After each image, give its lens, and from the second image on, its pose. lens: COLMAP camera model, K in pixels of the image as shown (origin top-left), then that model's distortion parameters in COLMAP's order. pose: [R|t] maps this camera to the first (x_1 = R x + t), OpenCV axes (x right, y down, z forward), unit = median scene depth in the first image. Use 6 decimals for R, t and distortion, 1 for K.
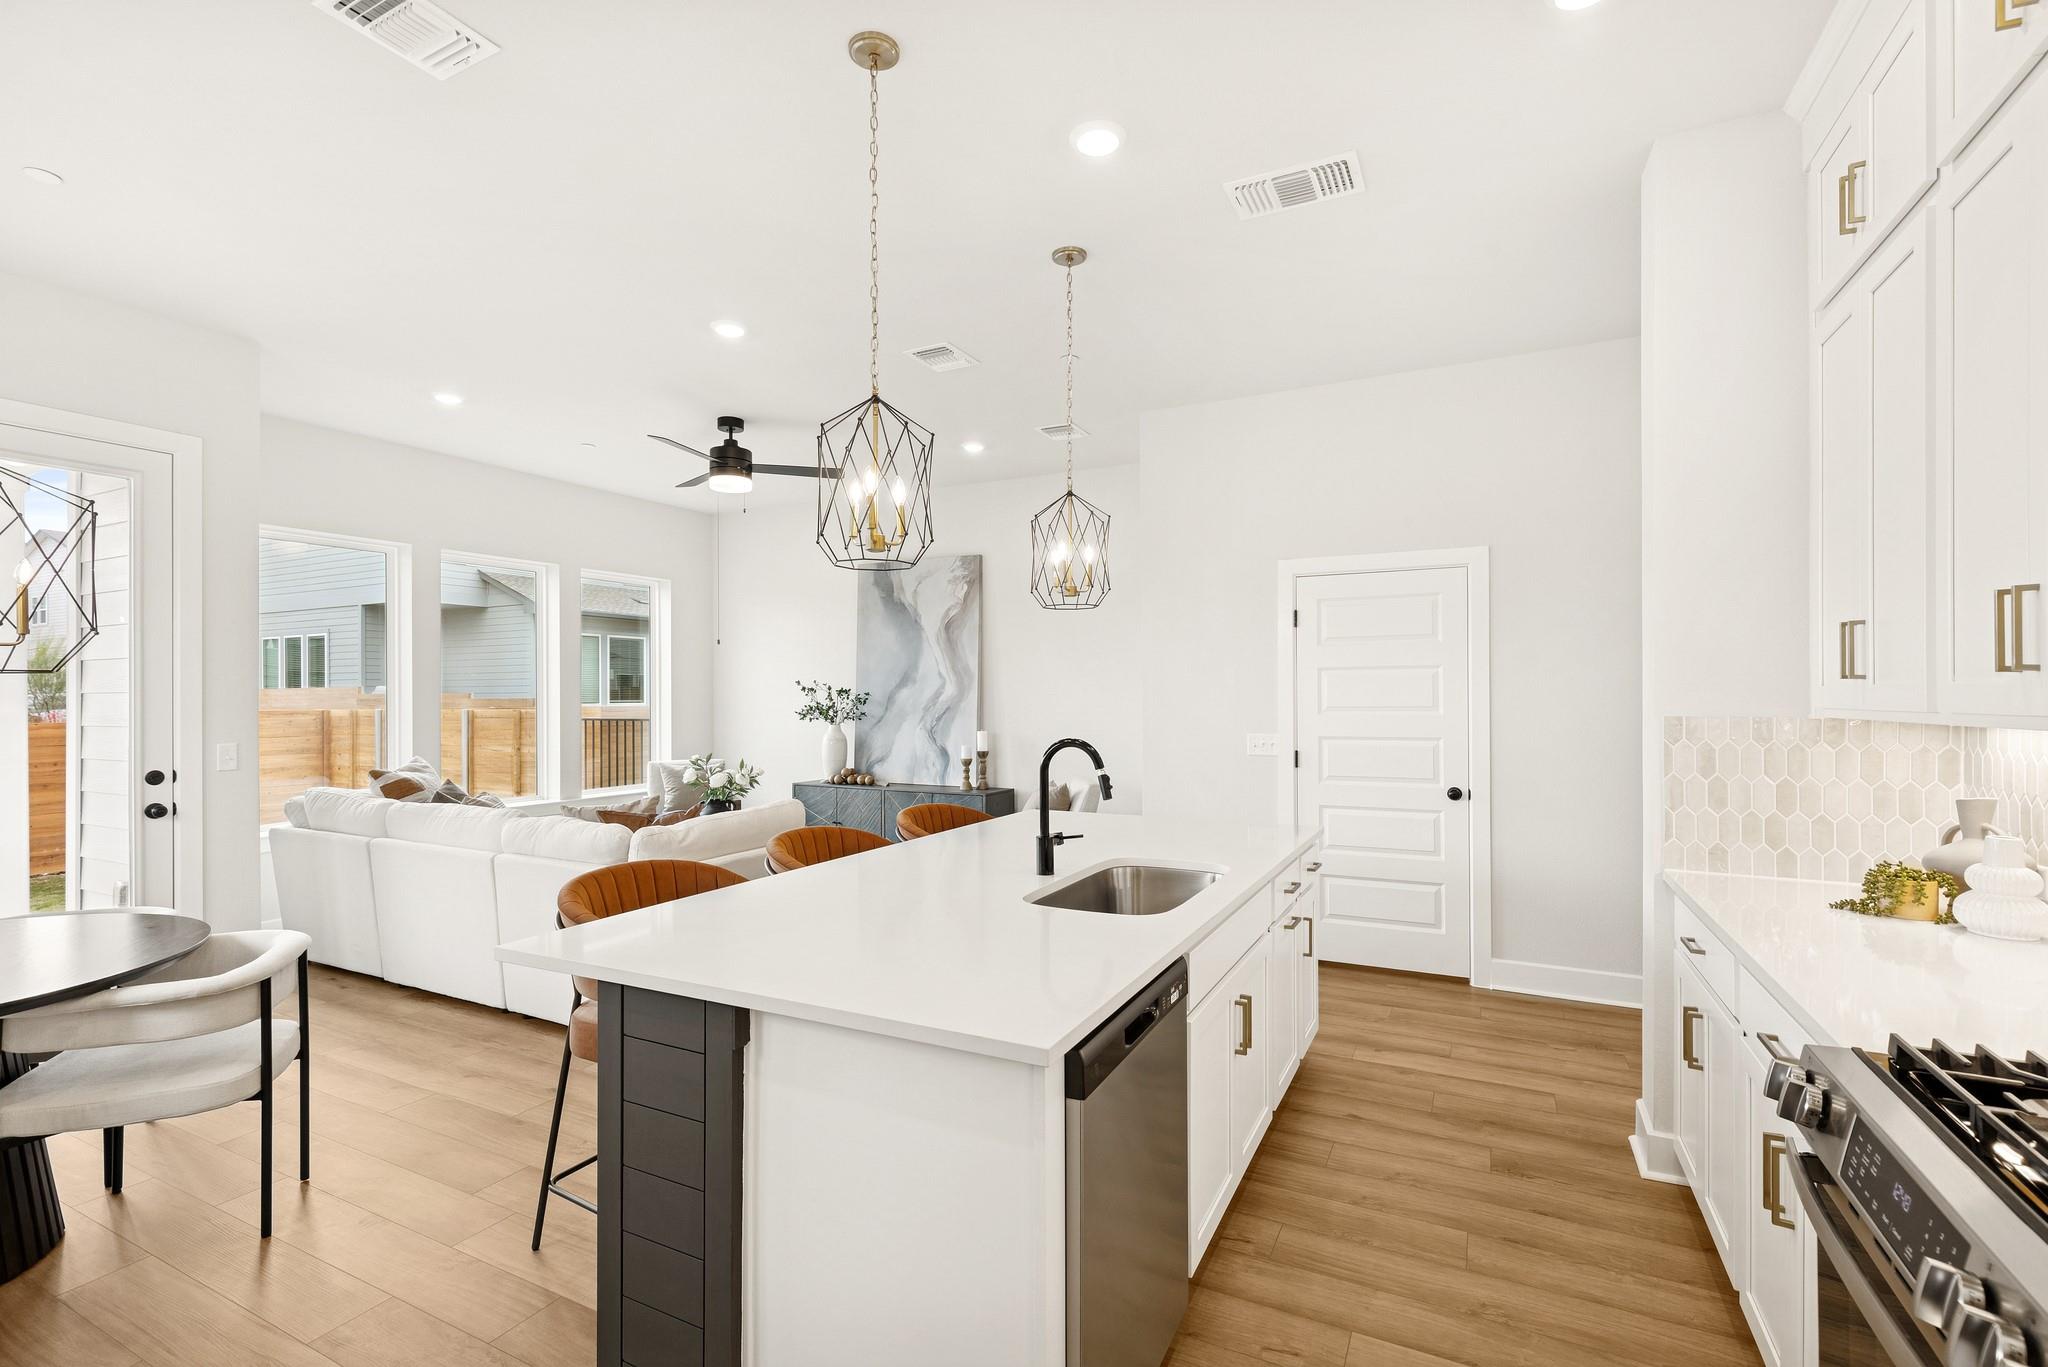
lens RADIAL K [[915.5, 0, 1028.9], [0, 915.5, 686.3], [0, 0, 1]] dist [0.008518, -0.003599]
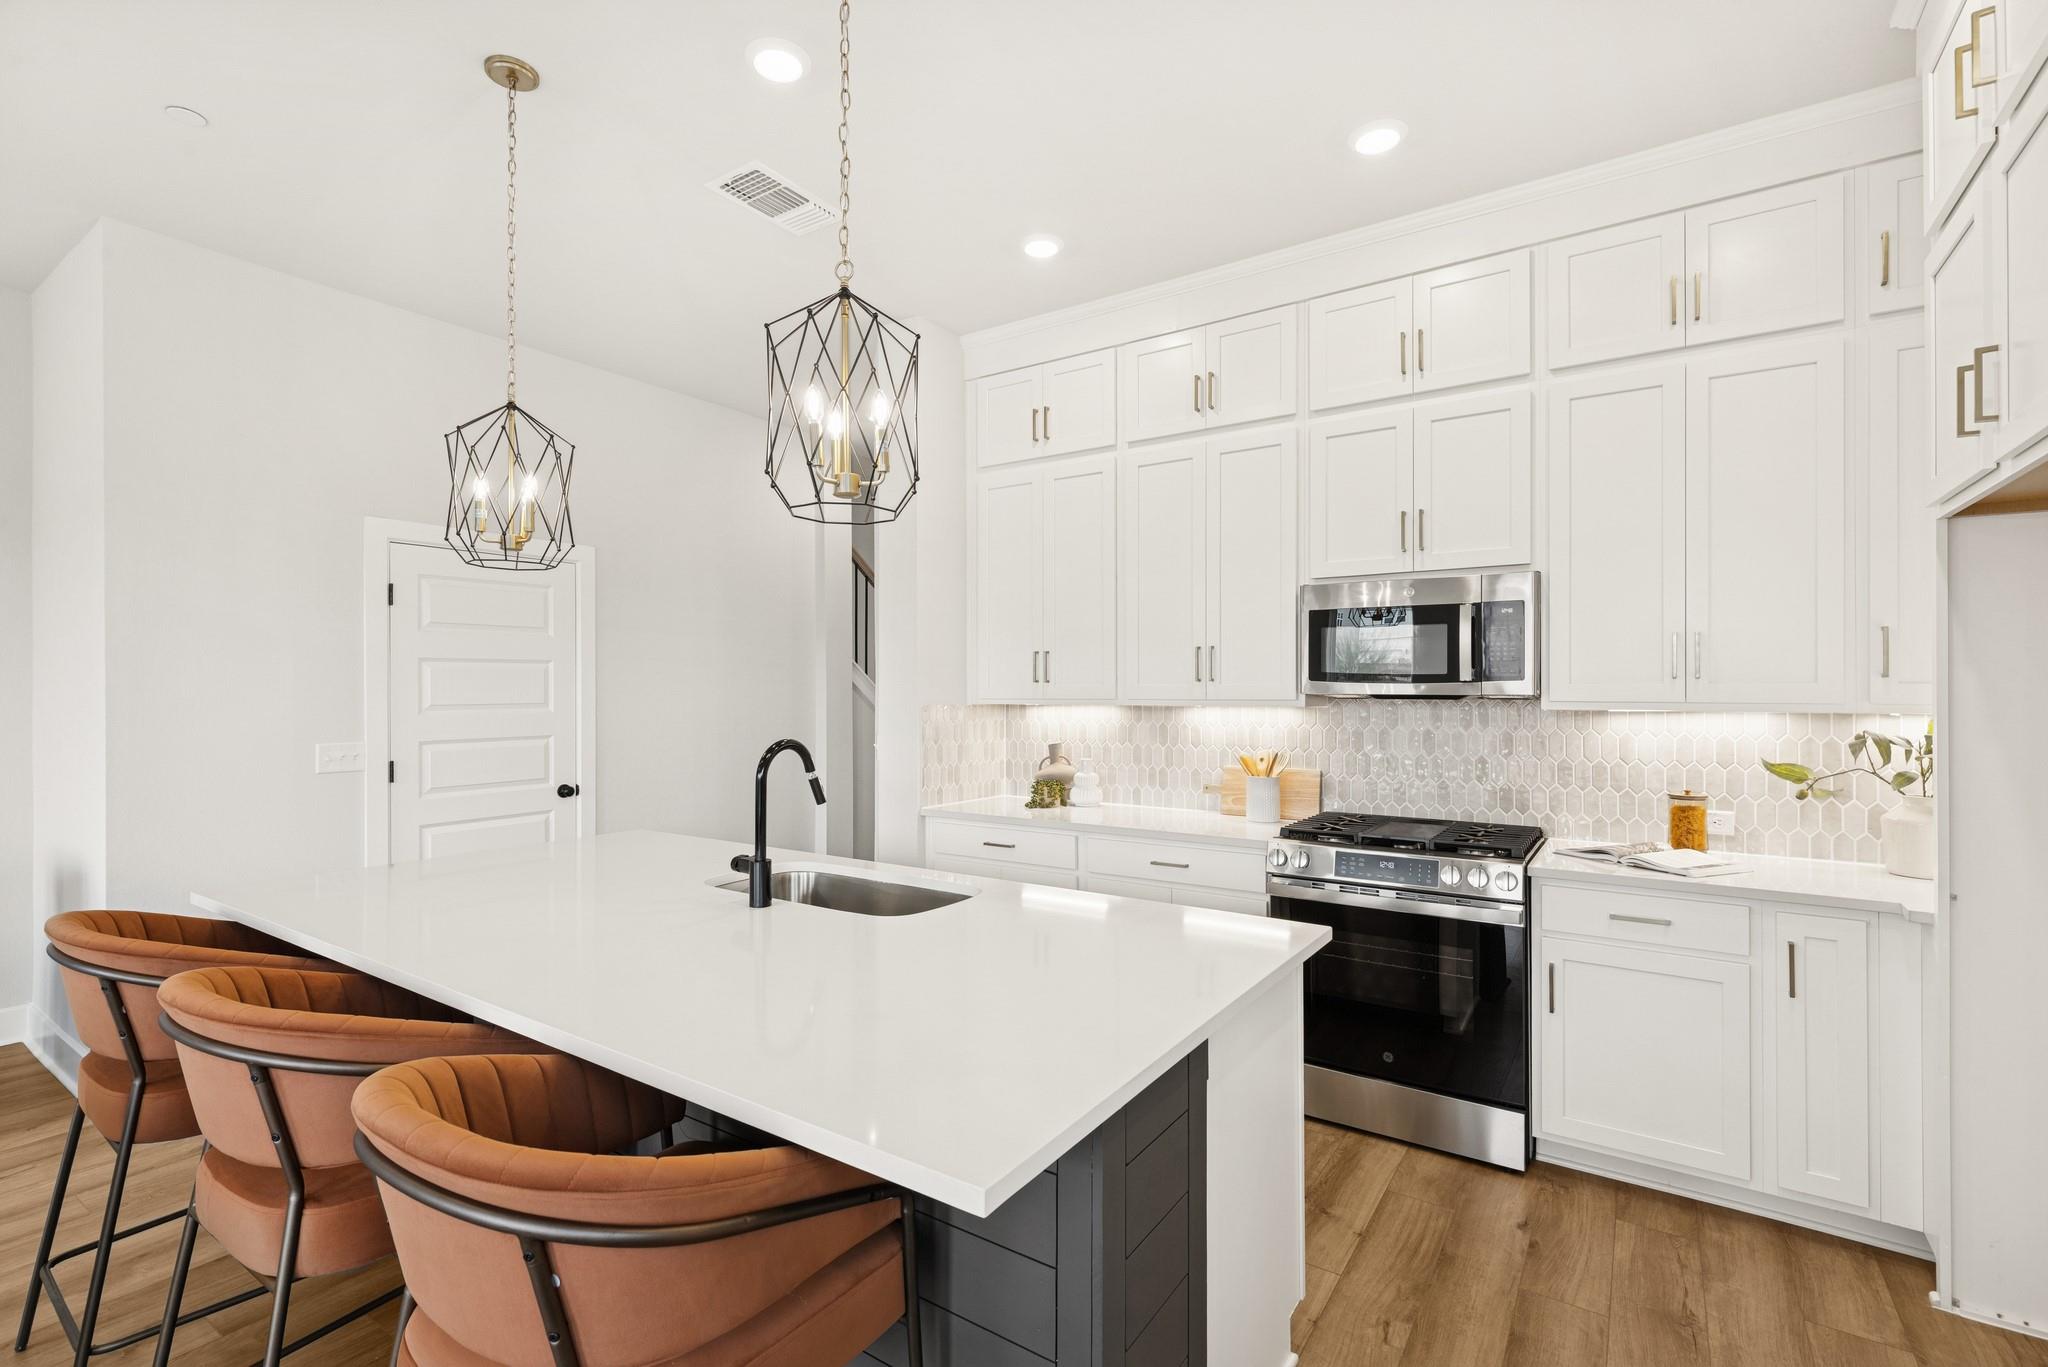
lens RADIAL K [[915.5, 0, 1022.7], [0, 915.5, 684.0], [0, 0, 1]] dist [0.008518, -0.003599]
pose [[0.129118, 0.009430, 0.991584, -0.304621], [-0.010162, 0.999915, -0.008186, 0.003209], [-0.991577, -0.009019, 0.129203, 0.255926]]
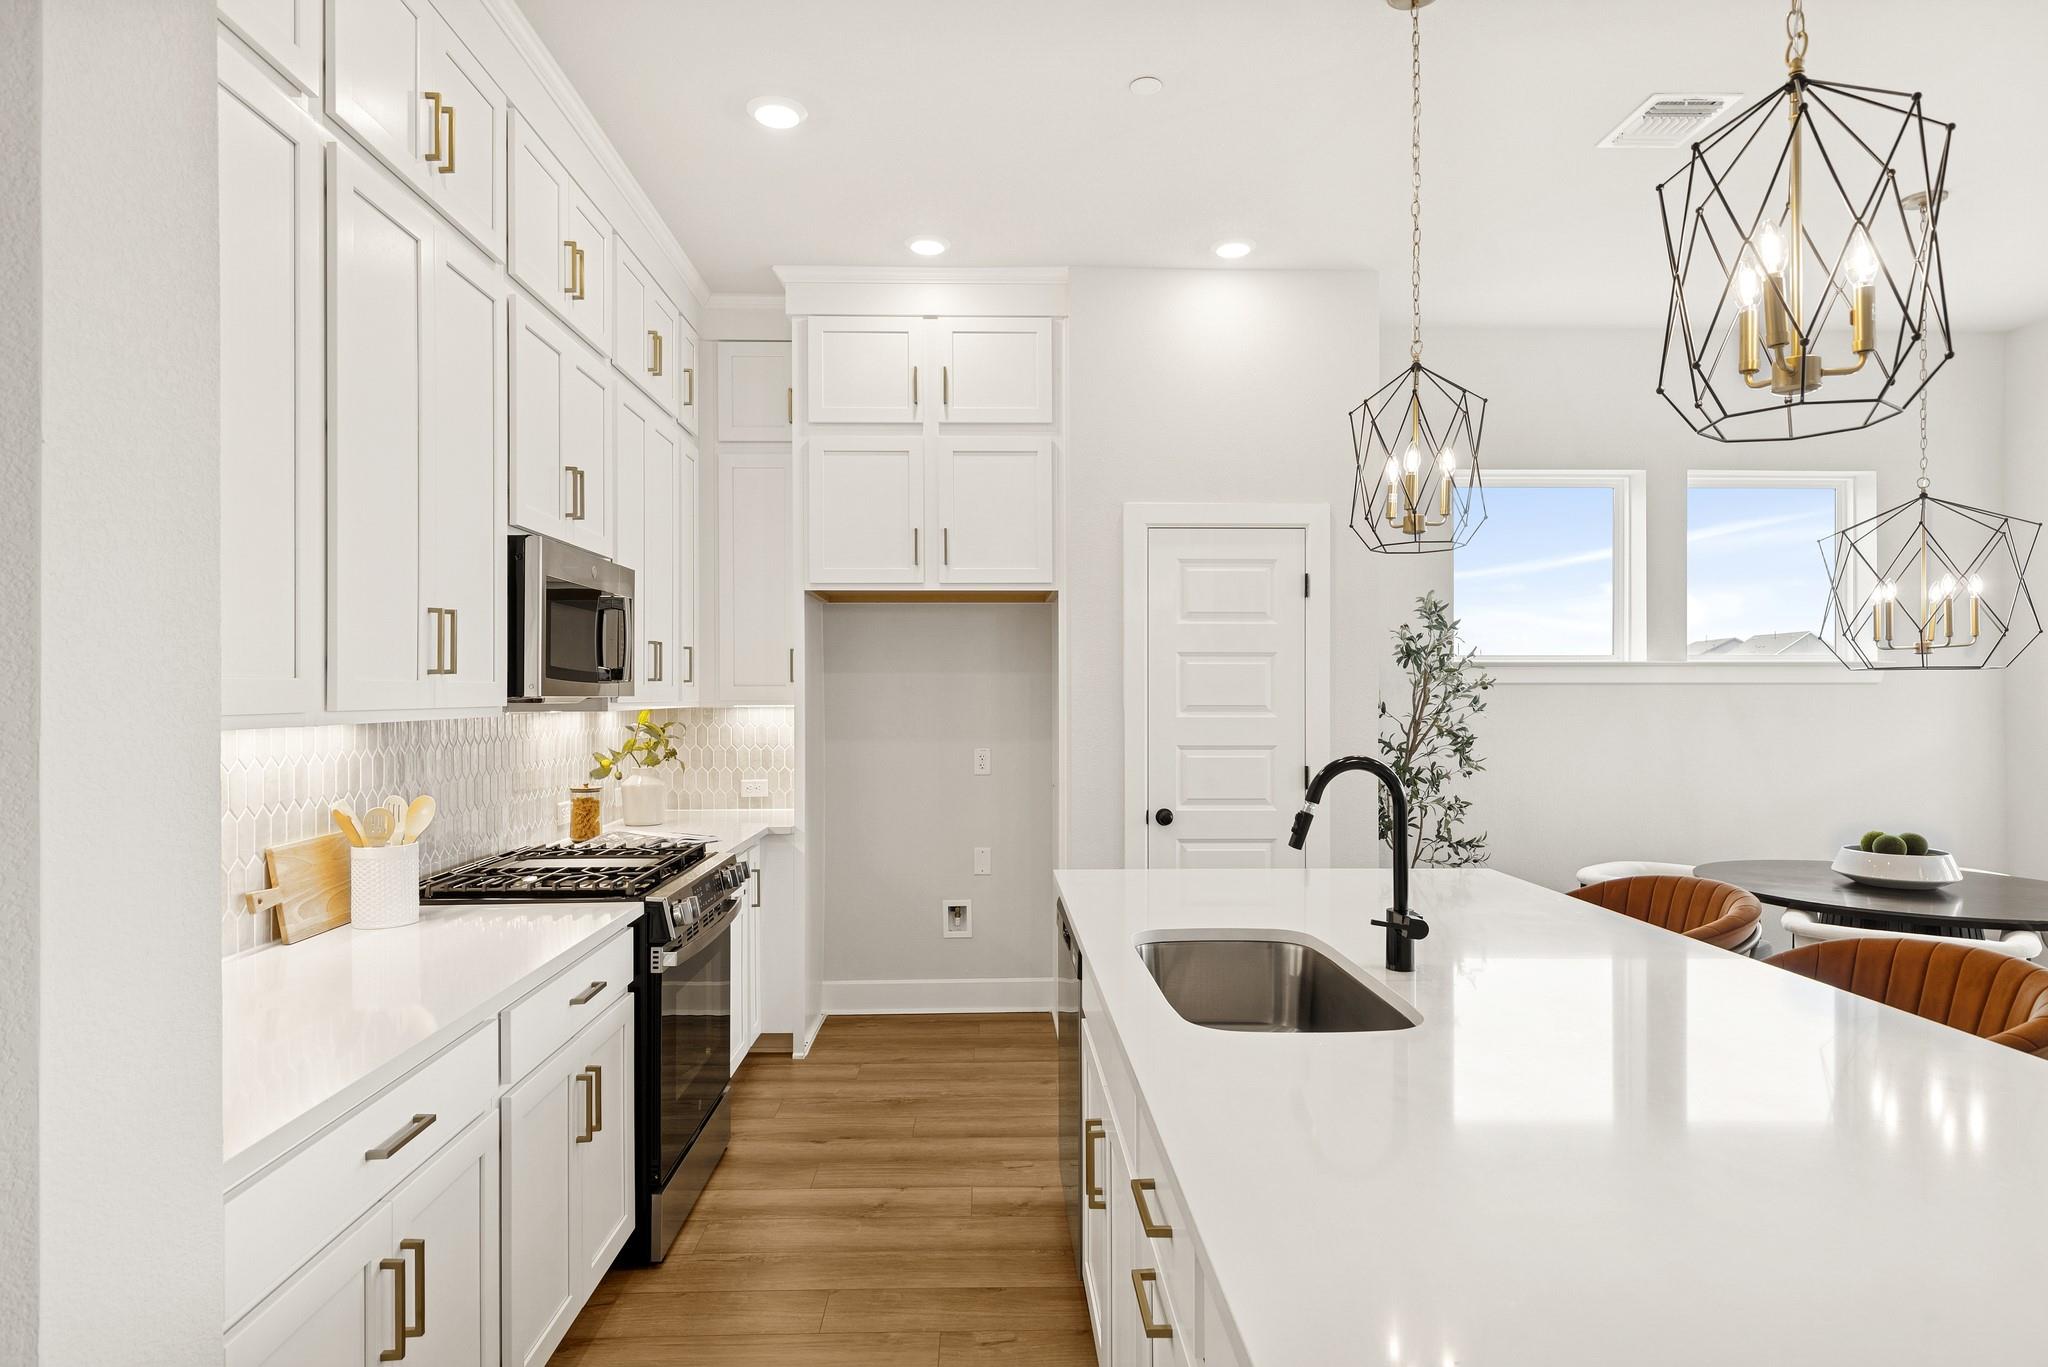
lens RADIAL K [[1116.2, 0, 1018.3], [0, 1116.2, 689.6], [0, 0, 1]] dist [0.006384, -0.001501]
pose [[-0.879816, 0.001382, -0.475312, 0.242758], [0.007365, 0.999915, -0.010725, 0.006597], [0.475257, -0.012937, -0.879752, 0.608645]]
